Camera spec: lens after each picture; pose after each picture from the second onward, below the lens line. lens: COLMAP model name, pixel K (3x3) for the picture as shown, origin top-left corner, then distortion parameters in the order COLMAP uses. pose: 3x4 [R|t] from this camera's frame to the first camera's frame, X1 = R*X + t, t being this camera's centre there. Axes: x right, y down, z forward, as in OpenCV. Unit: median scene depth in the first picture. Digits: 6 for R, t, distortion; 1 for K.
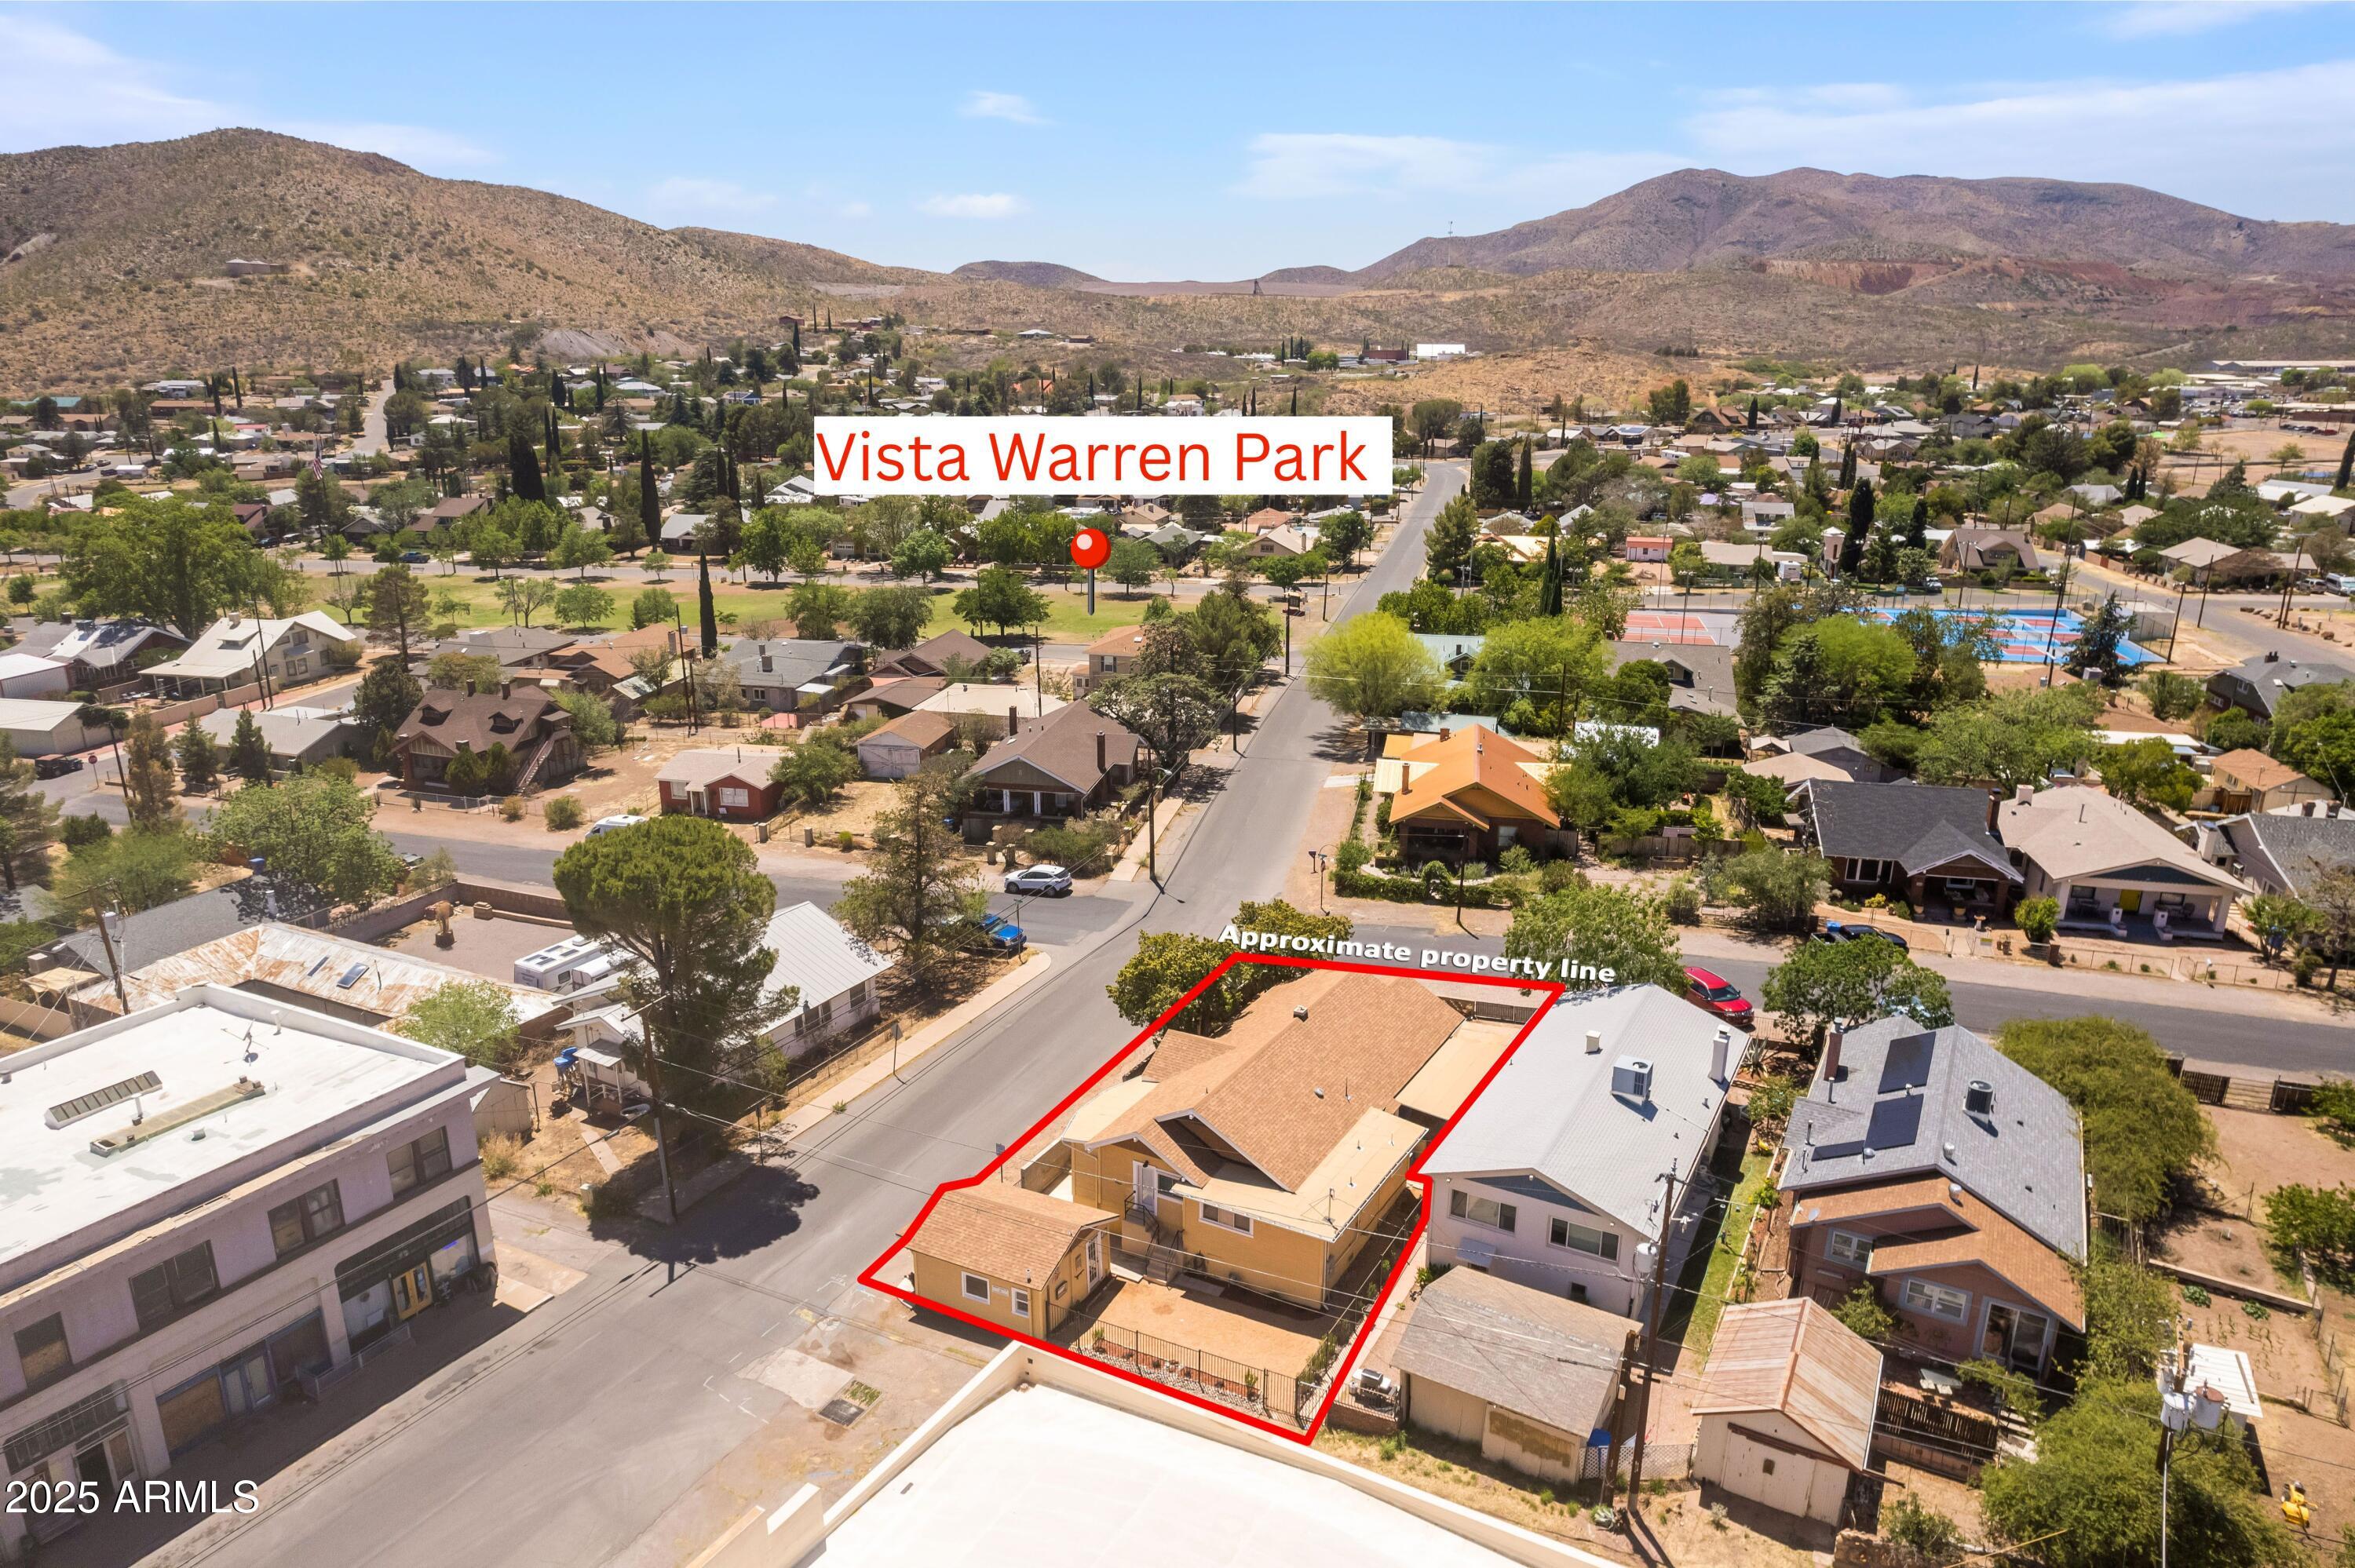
lens RADIAL K [[1510.3, 0, 1183.6], [0, 1510.3, 784.2], [0, 0, 1]] dist [-0.082448, 0.073415]
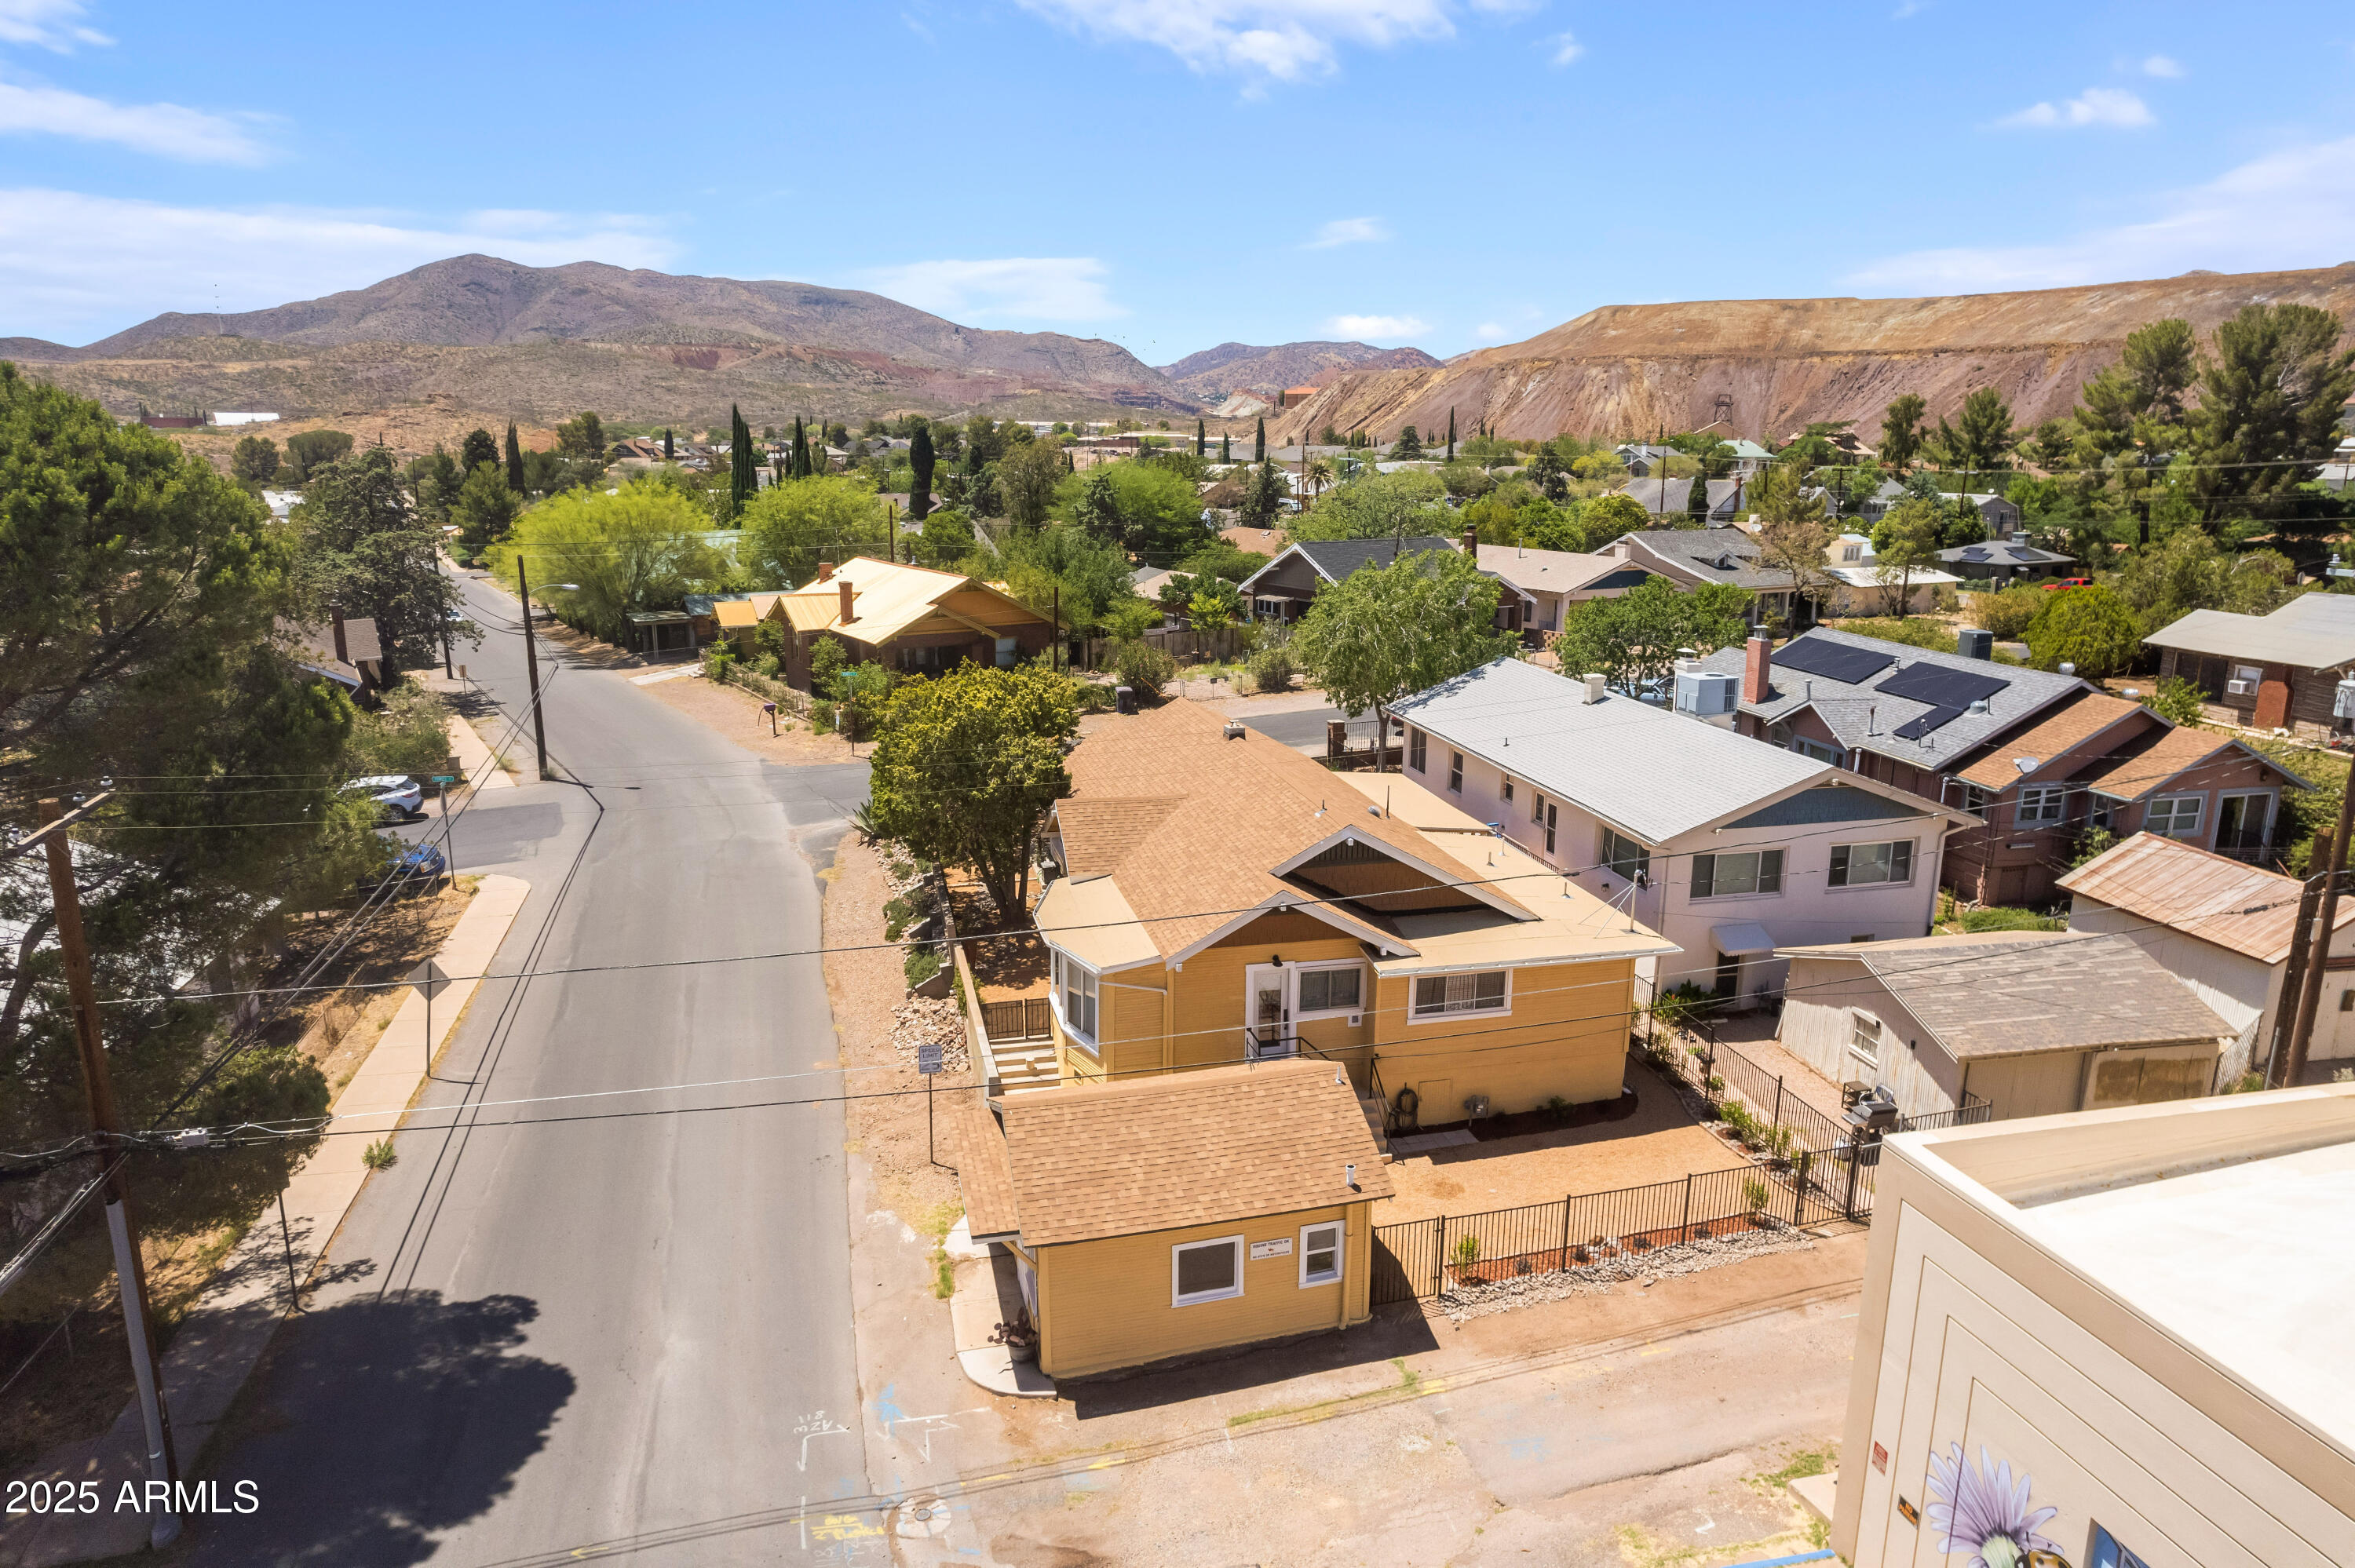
lens RADIAL K [[1510.3, 0, 1183.6], [0, 1510.3, 784.2], [0, 0, 1]] dist [-0.082448, 0.073415]
pose [[0.740160, -0.155315, 0.654248, -0.320442], [0.192917, 0.981106, 0.014660, 0.148965], [-0.644163, 0.115364, 0.756138, 0.516339]]
